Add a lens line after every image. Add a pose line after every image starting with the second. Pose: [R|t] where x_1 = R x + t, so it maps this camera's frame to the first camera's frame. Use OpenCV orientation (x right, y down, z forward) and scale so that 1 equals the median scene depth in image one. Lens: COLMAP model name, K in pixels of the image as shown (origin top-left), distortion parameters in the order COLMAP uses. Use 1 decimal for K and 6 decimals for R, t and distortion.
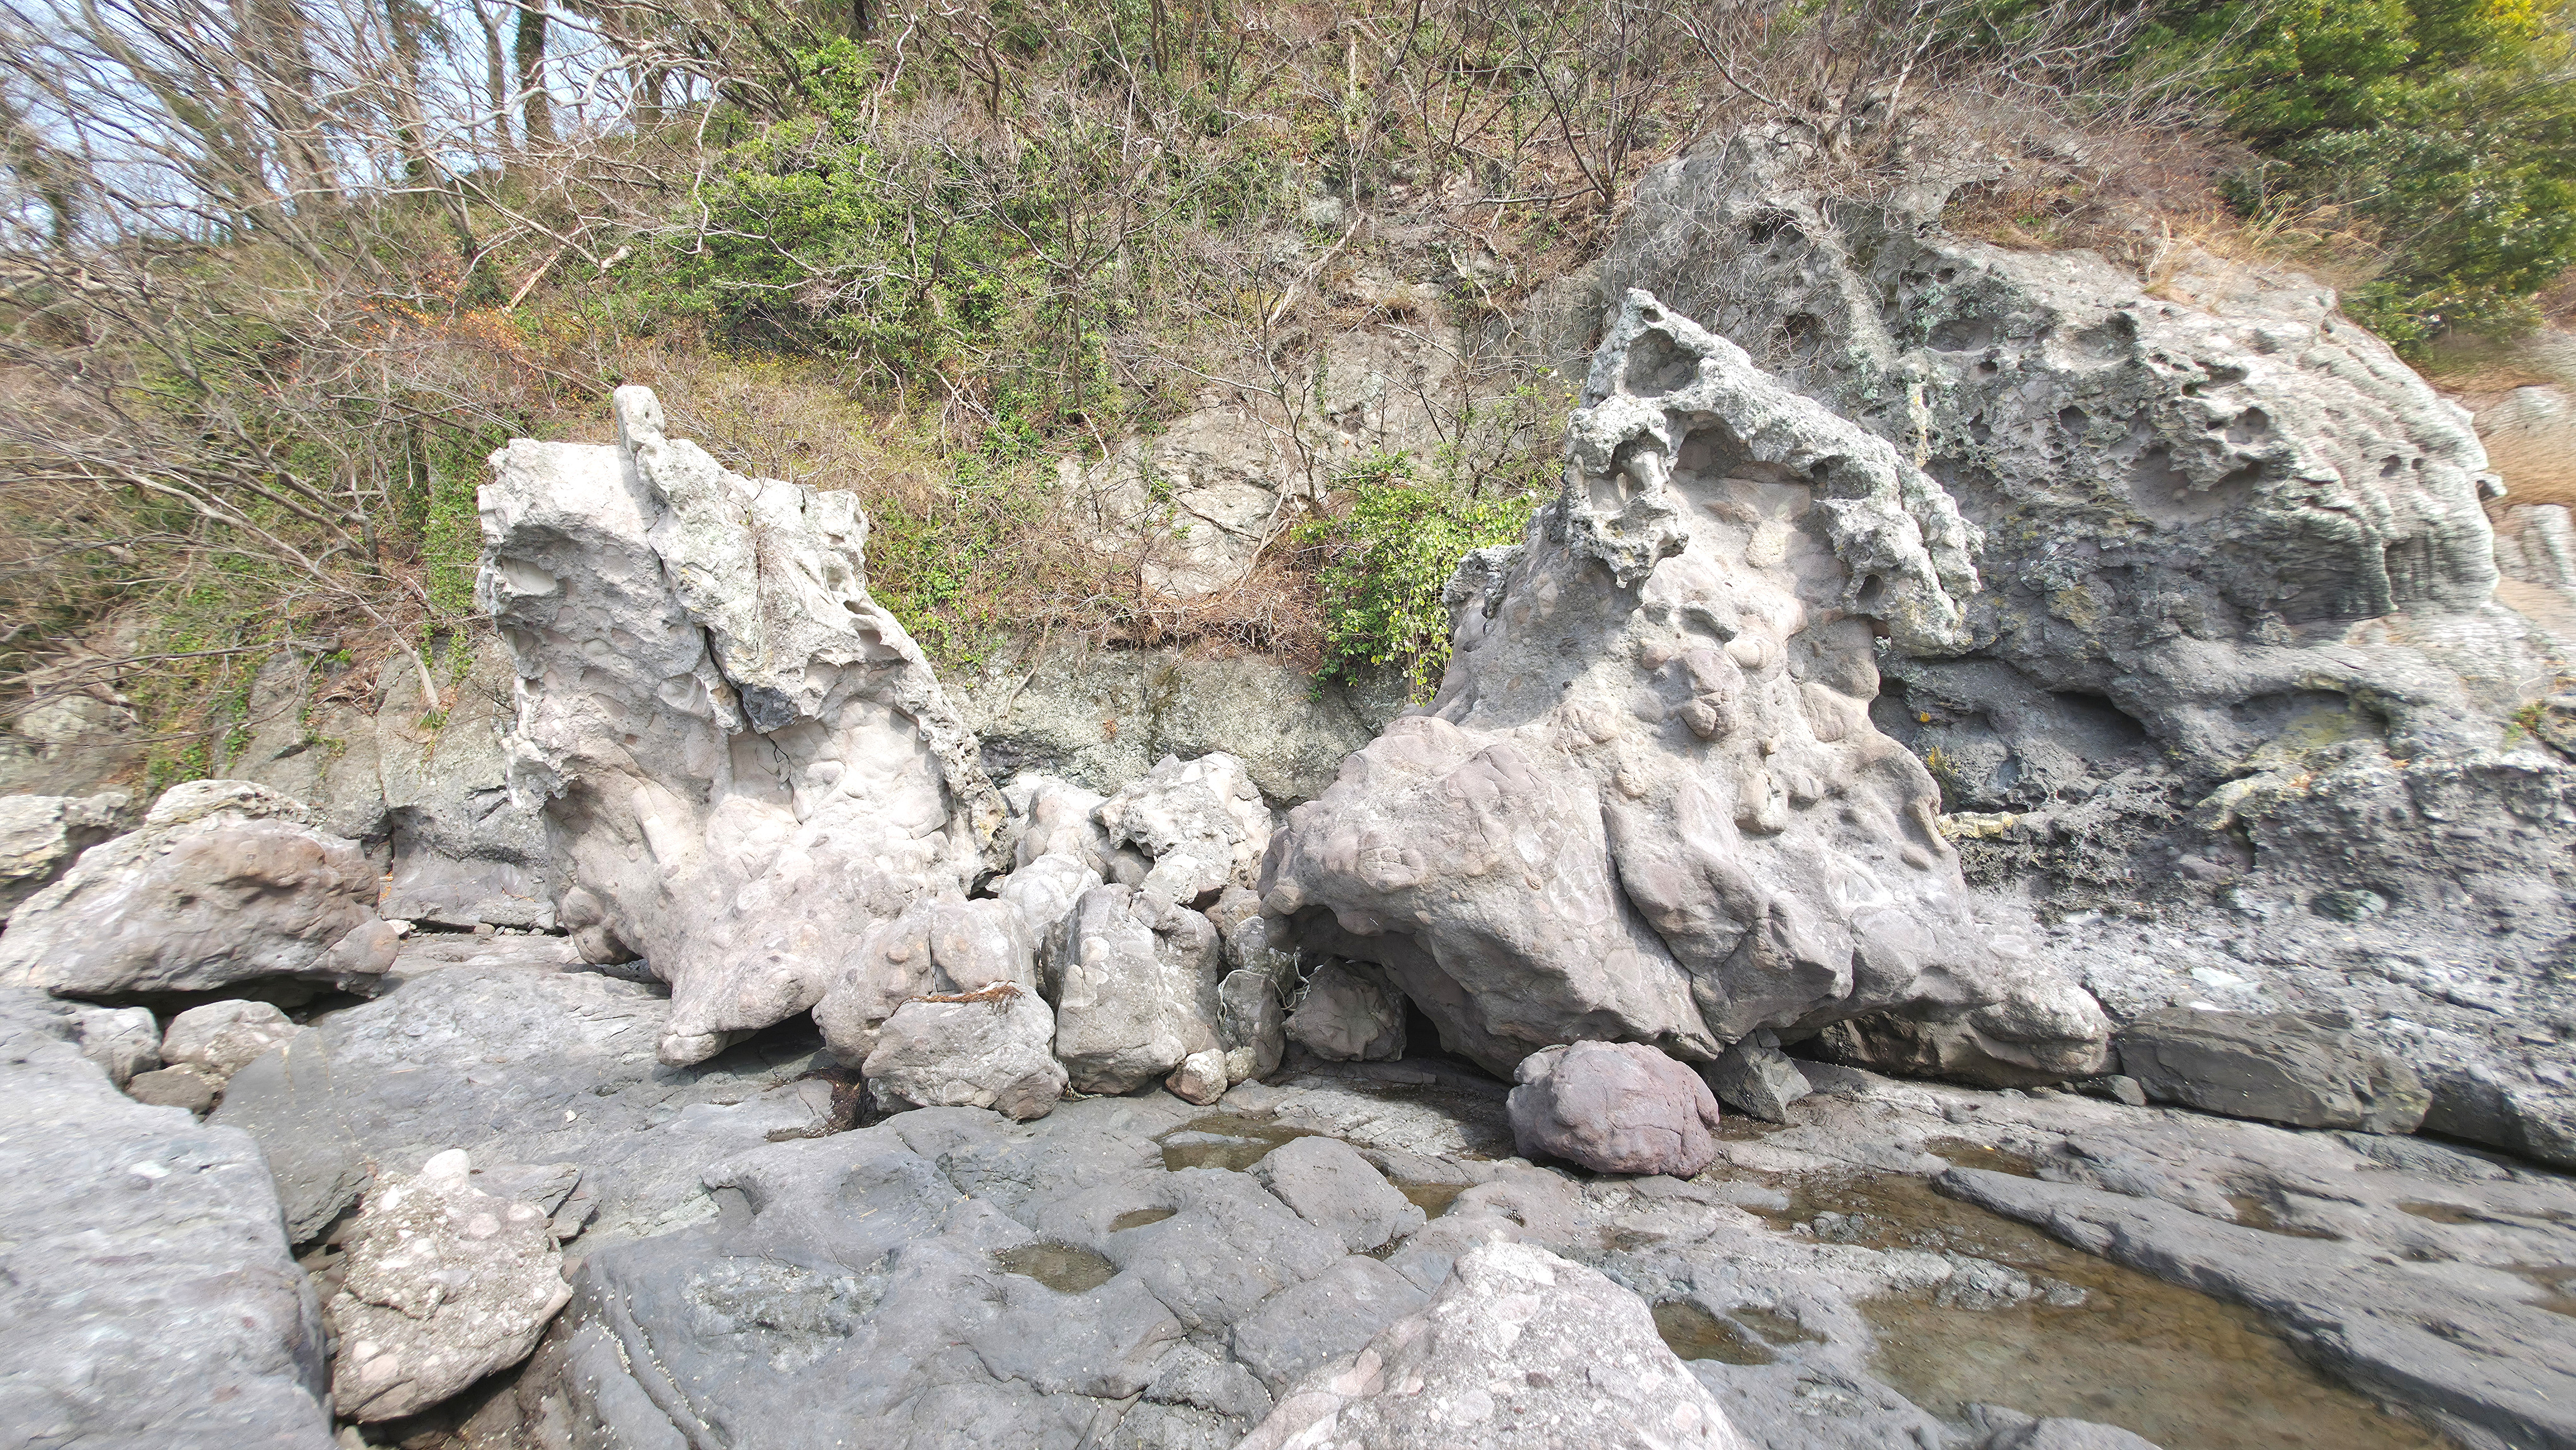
lens RADIAL K [[1013.5, 0, 1289.2], [0, 1013.5, 714.1], [0, 0, 1]] dist [0.003659, -0.000886]
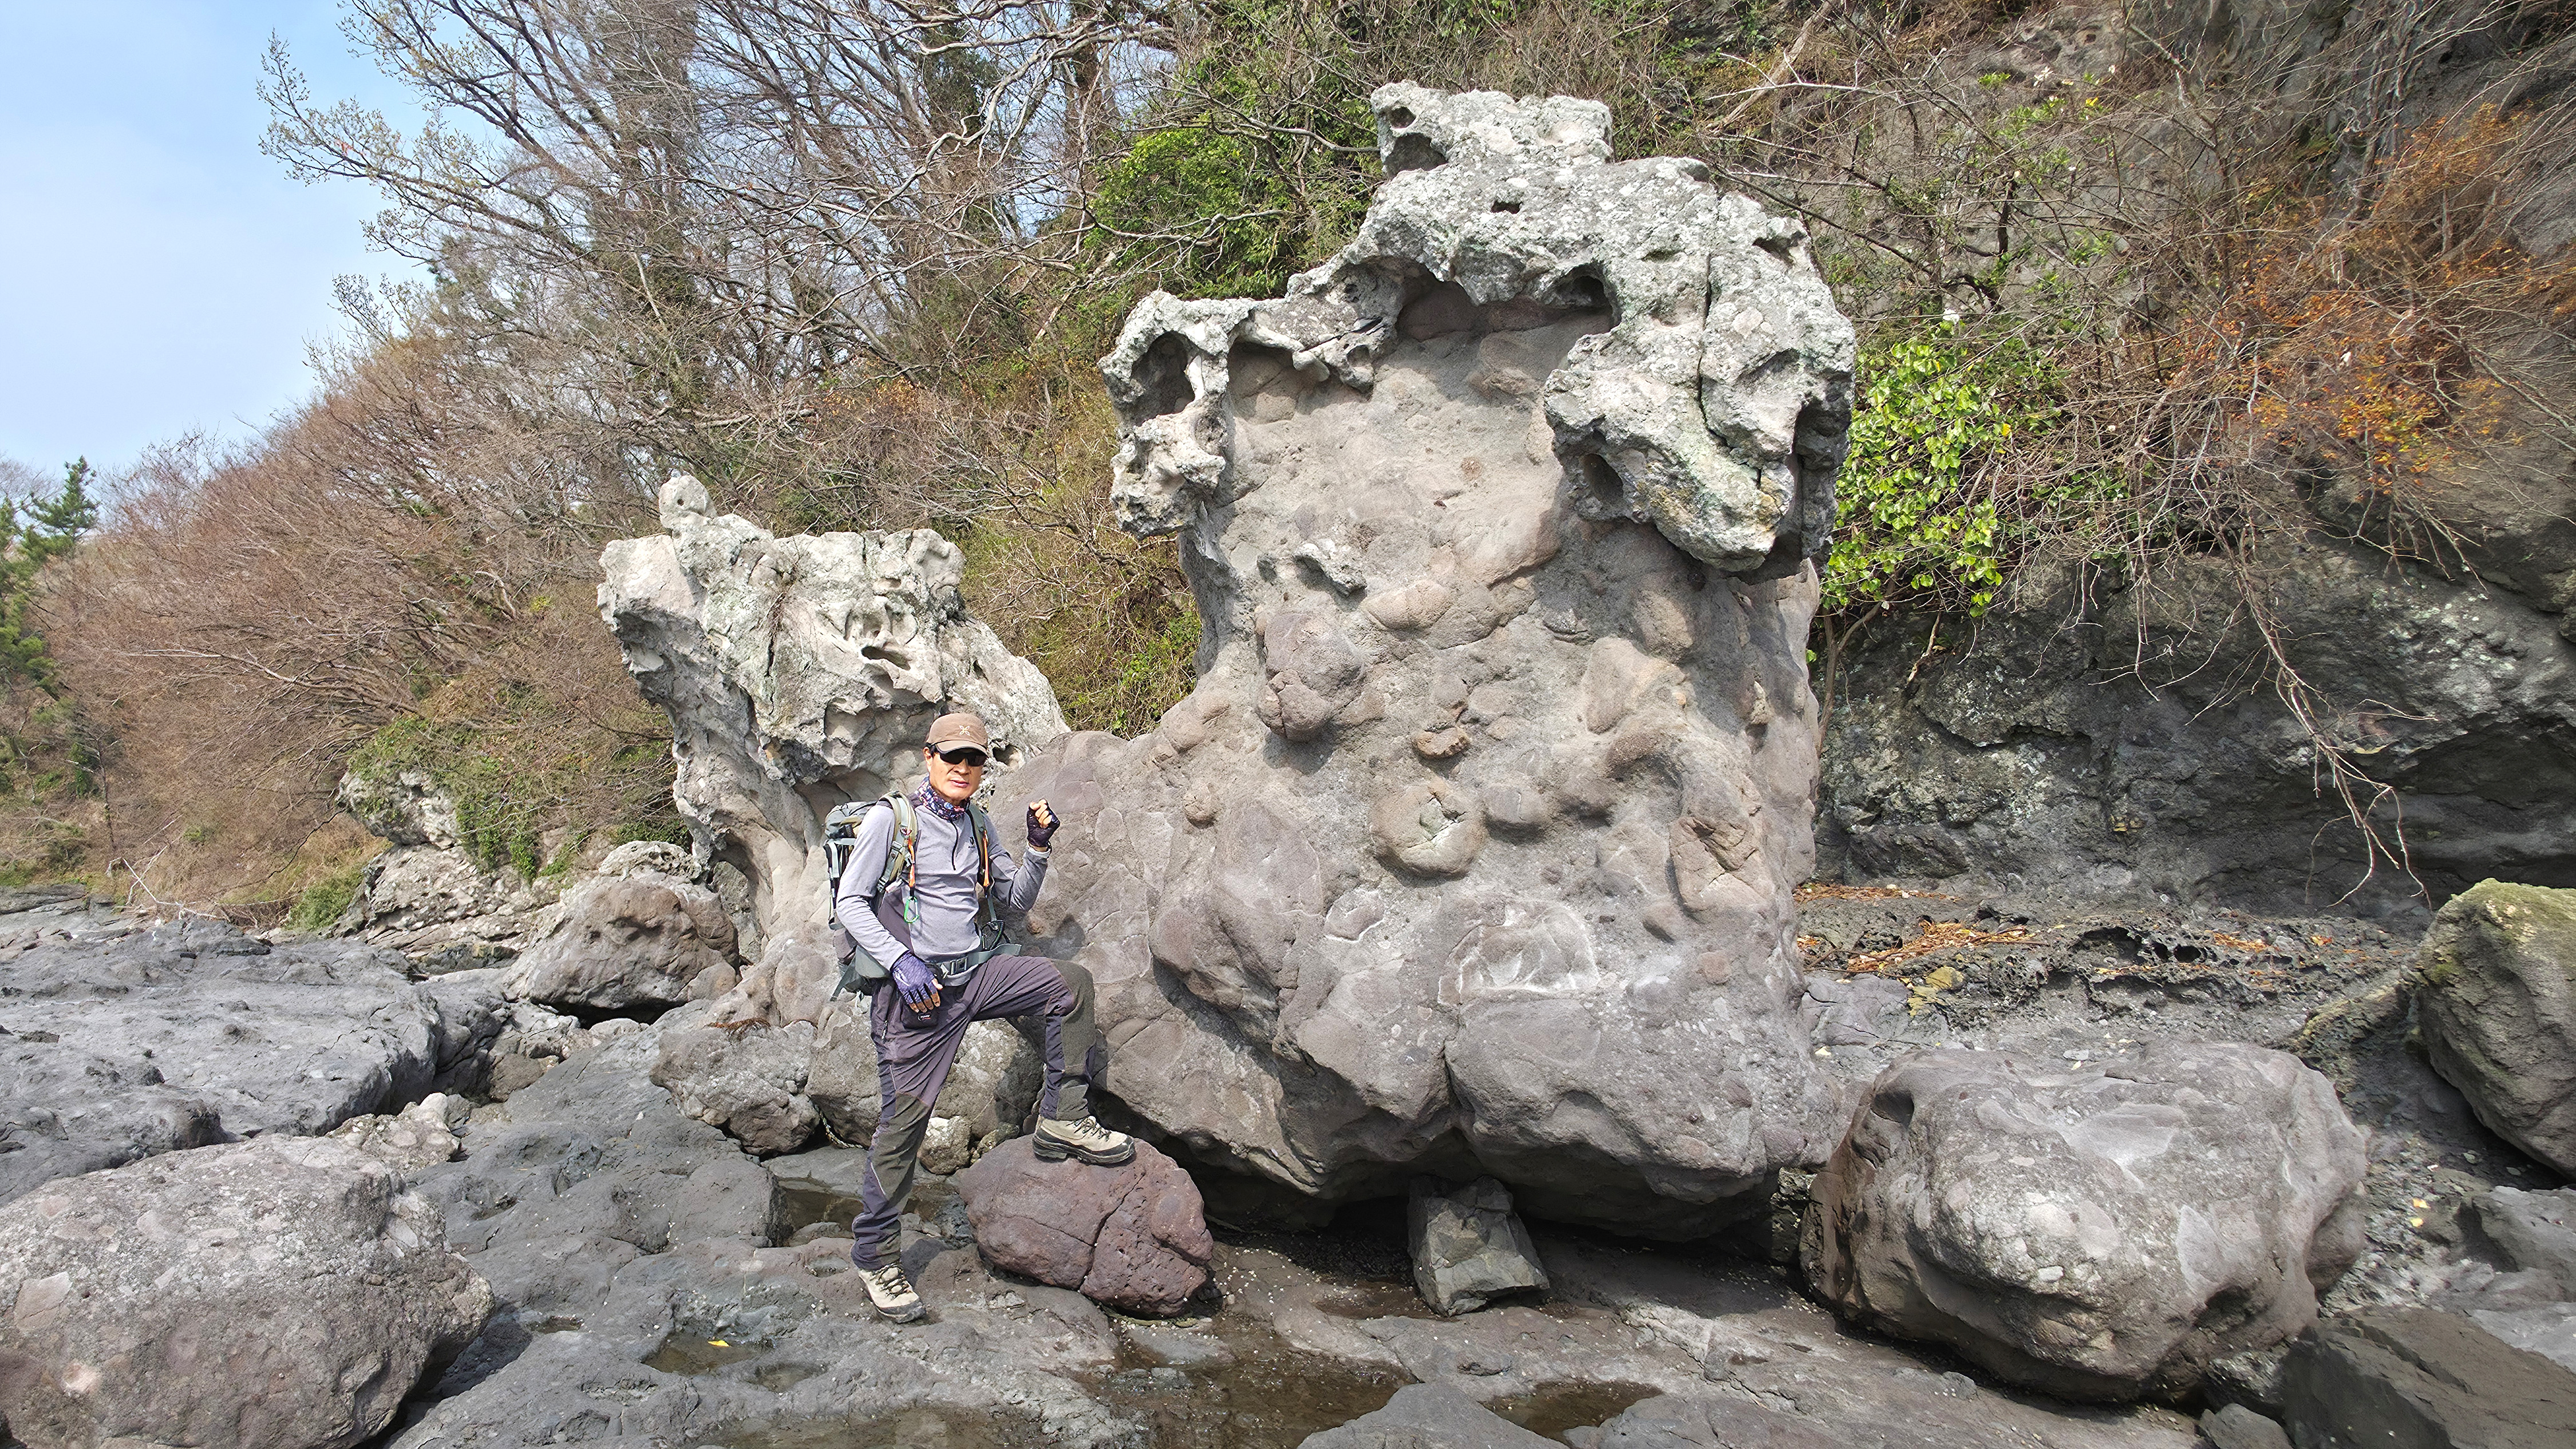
lens RADIAL K [[1556.3, 0, 1107.1], [0, 1556.3, 780.1], [0, 0, 1]] dist [0.008265, -0.002832]
pose [[0.705711, -0.036662, -0.707551, 0.775967], [0.040885, 0.999103, -0.010990, 0.042280], [0.707319, -0.021172, 0.706577, 0.099698]]
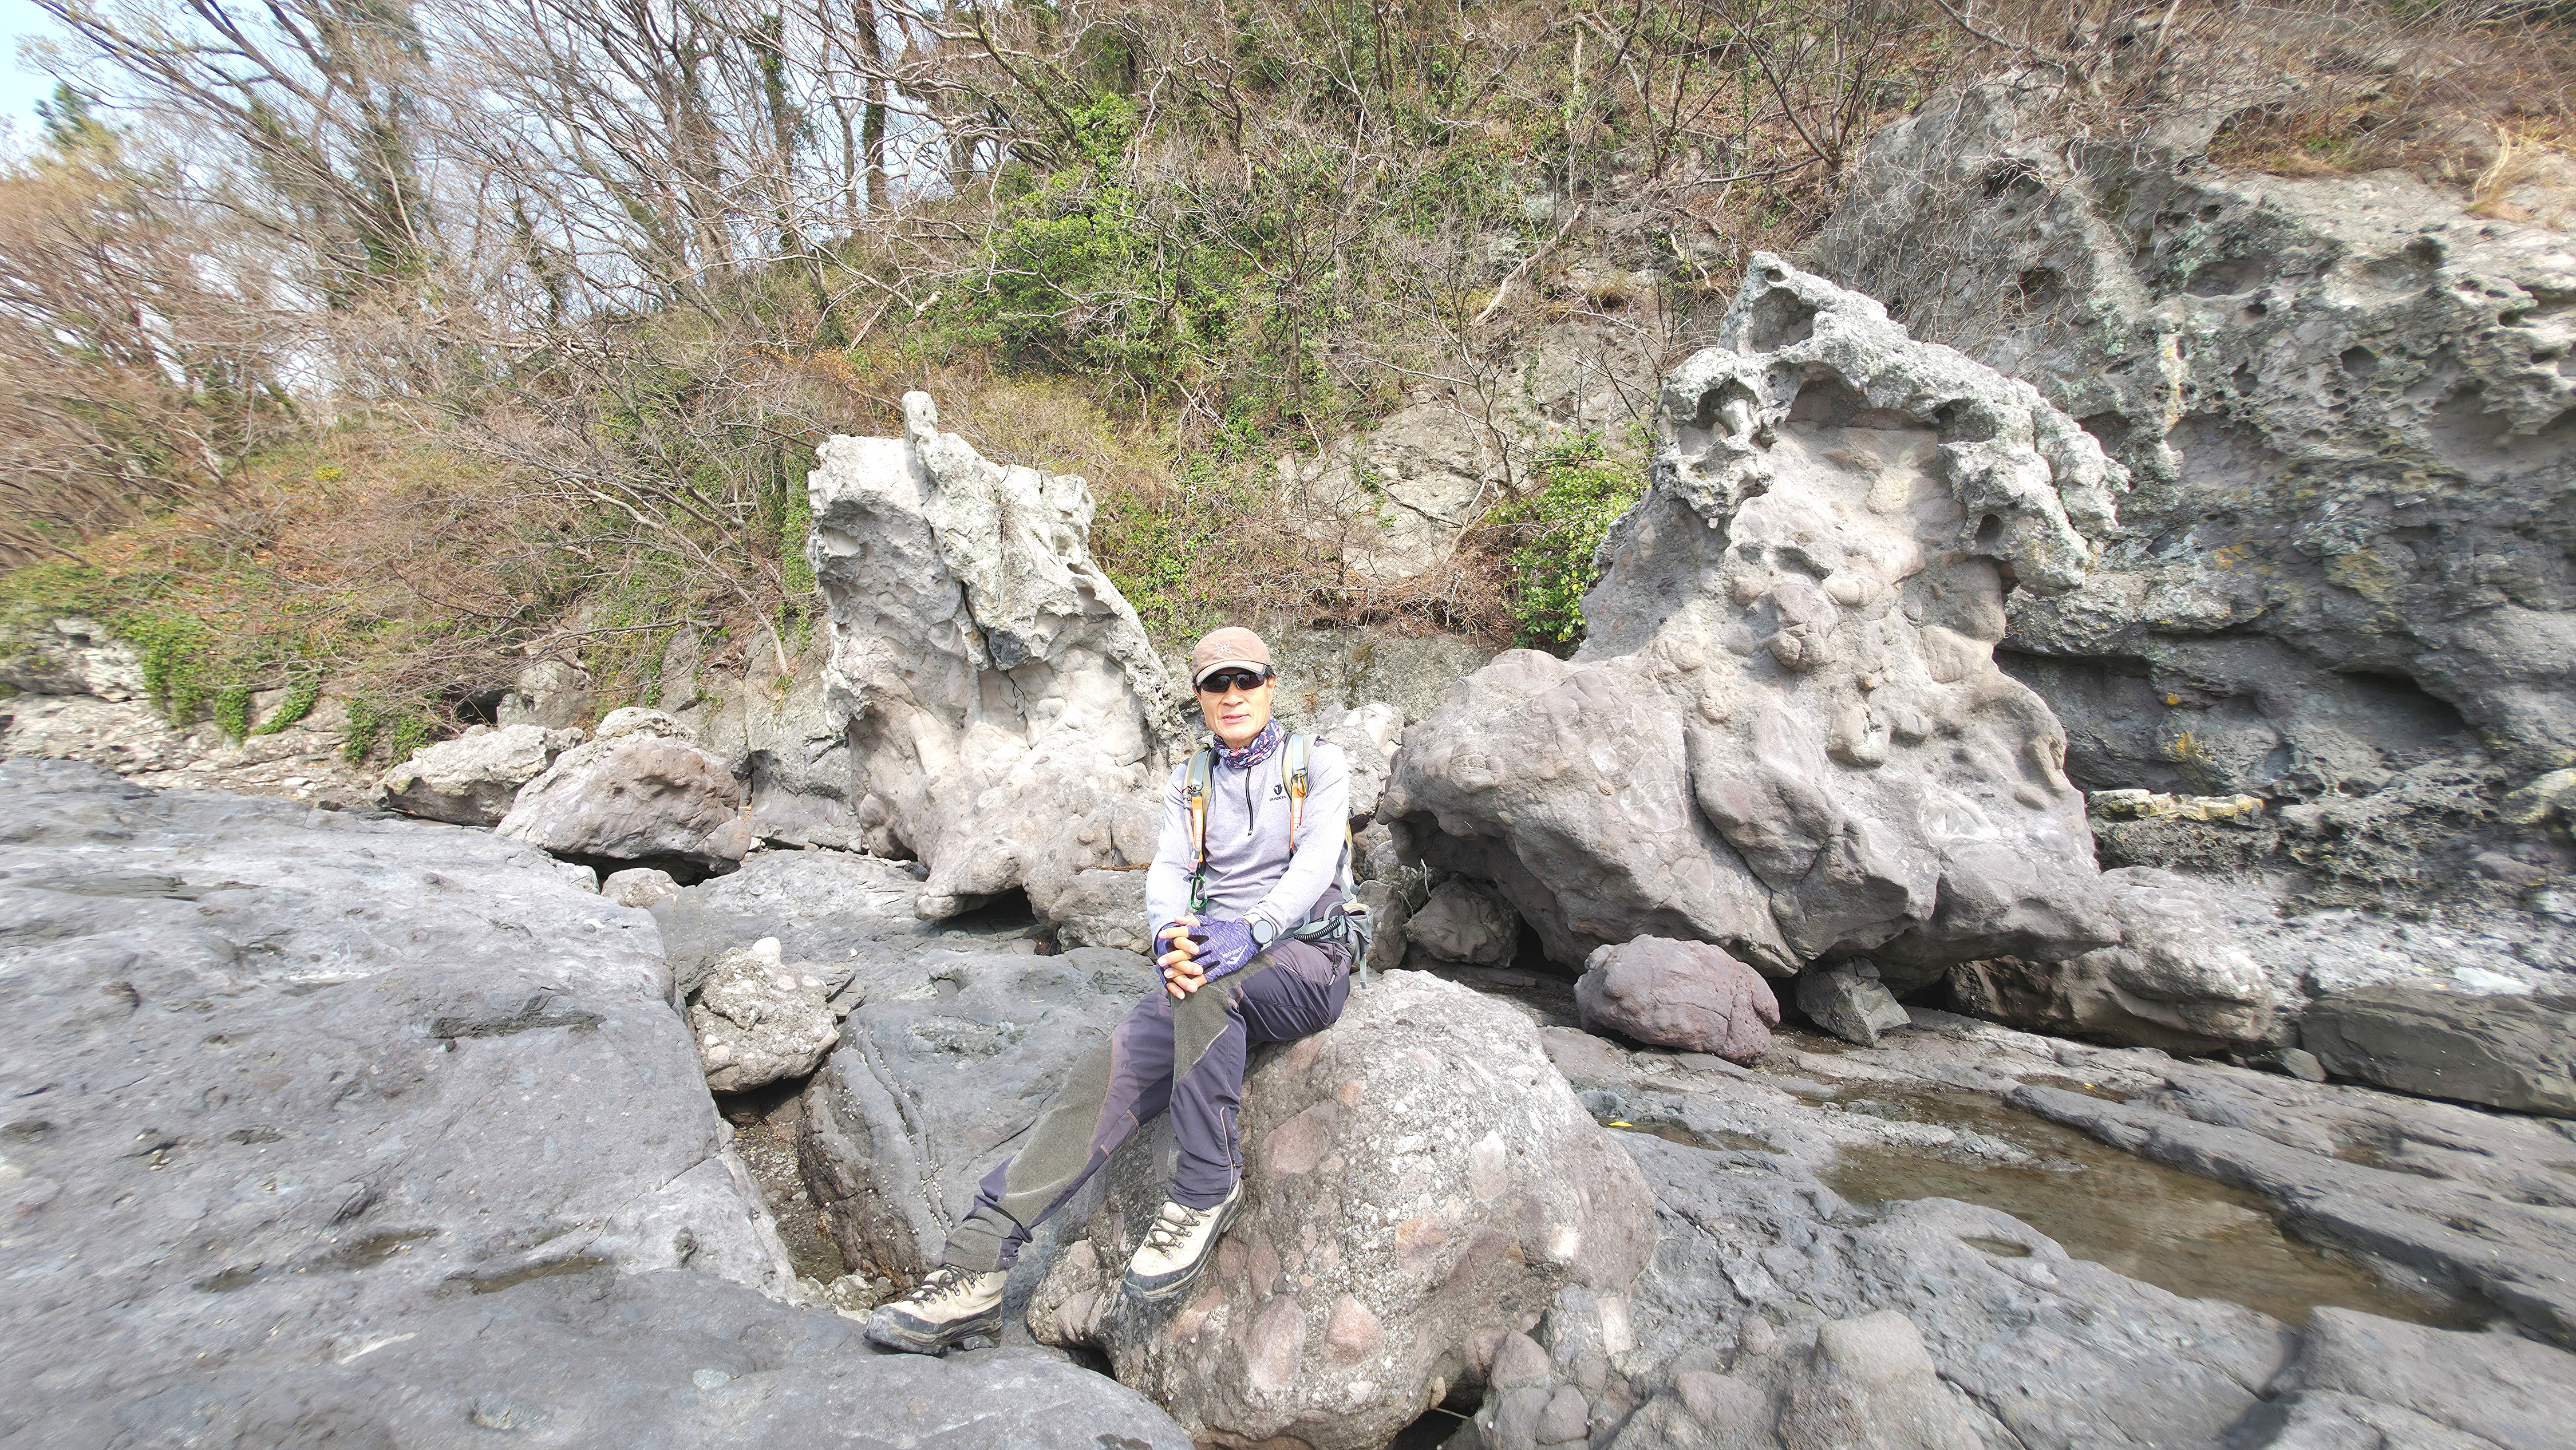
lens RADIAL K [[1012.4, 0, 1289.4], [0, 1012.4, 710.4], [0, 0, 1]] dist [0.005057, -0.001032]
pose [[0.970372, 0.027180, -0.240082, 0.111584], [-0.030264, 0.999500, -0.009167, 0.065972], [0.239712, 0.016161, 0.970709, -0.106258]]
